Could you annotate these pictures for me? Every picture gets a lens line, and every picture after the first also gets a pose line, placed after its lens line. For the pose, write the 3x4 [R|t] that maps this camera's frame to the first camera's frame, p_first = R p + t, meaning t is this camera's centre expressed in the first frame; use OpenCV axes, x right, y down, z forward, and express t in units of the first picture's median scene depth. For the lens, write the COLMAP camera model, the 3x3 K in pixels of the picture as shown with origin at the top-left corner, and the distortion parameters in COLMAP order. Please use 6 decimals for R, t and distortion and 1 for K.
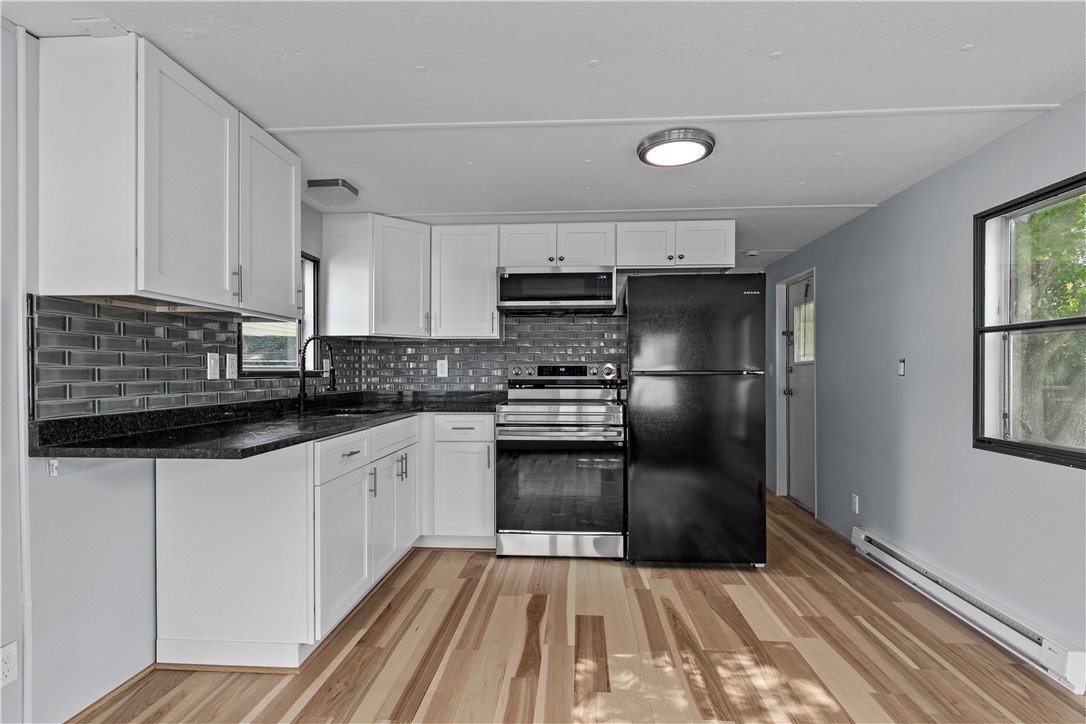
lens RADIAL K [[535.7, 0, 537.5], [0, 535.7, 370.3], [0, 0, 1]] dist [-0.003595, -0.002655]
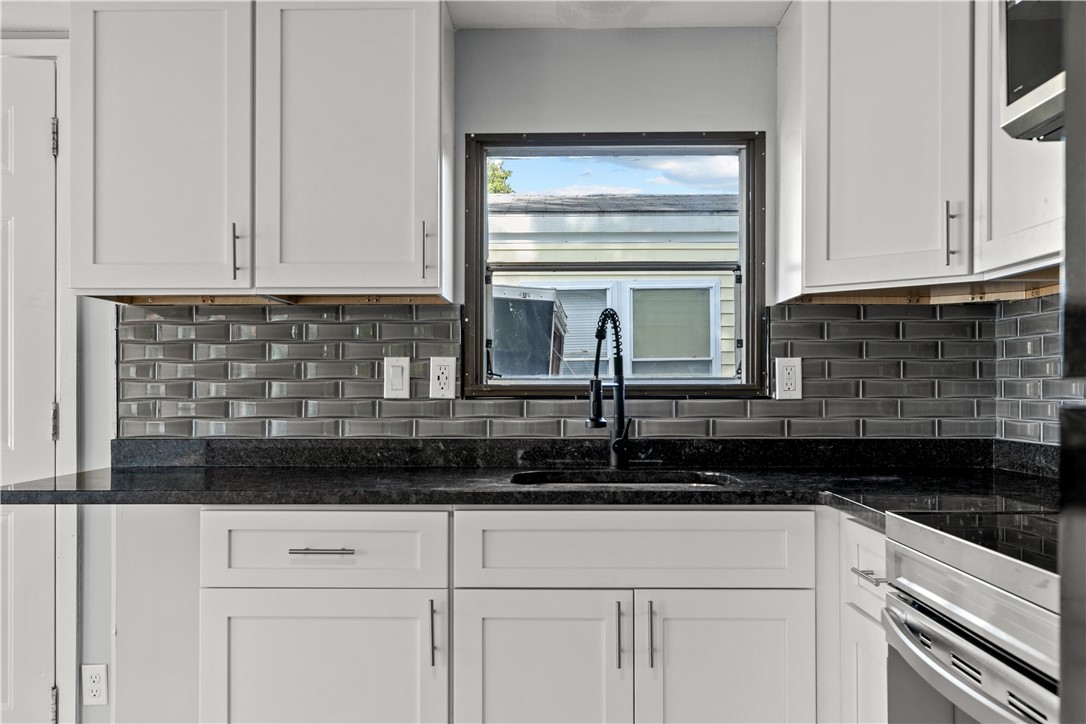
lens RADIAL K [[943.3, 0, 541.5], [0, 943.3, 370.0], [0, 0, 1]] dist [0.011628, 0.005222]
pose [[0.076507, -0.019635, -0.996876, 0.479550], [0.003956, 0.999804, -0.019389, 0.005256], [0.997061, -0.002460, 0.076569, 1.004211]]
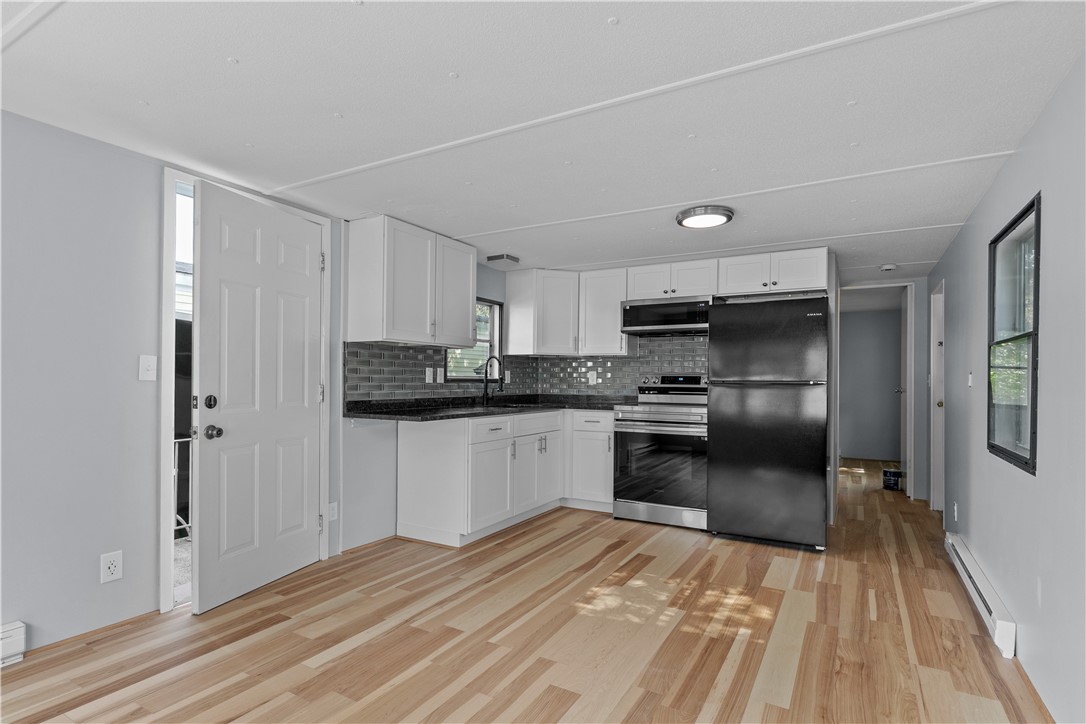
lens RADIAL K [[535.7, 0, 542.2], [0, 535.7, 370.5], [0, 0, 1]] dist [-0.003595, -0.002655]
pose [[0.902533, 0.000617, -0.430621, 0.432244], [-0.008051, 0.999848, -0.015442, 0.000319], [0.430546, 0.017404, 0.902401, -0.373842]]
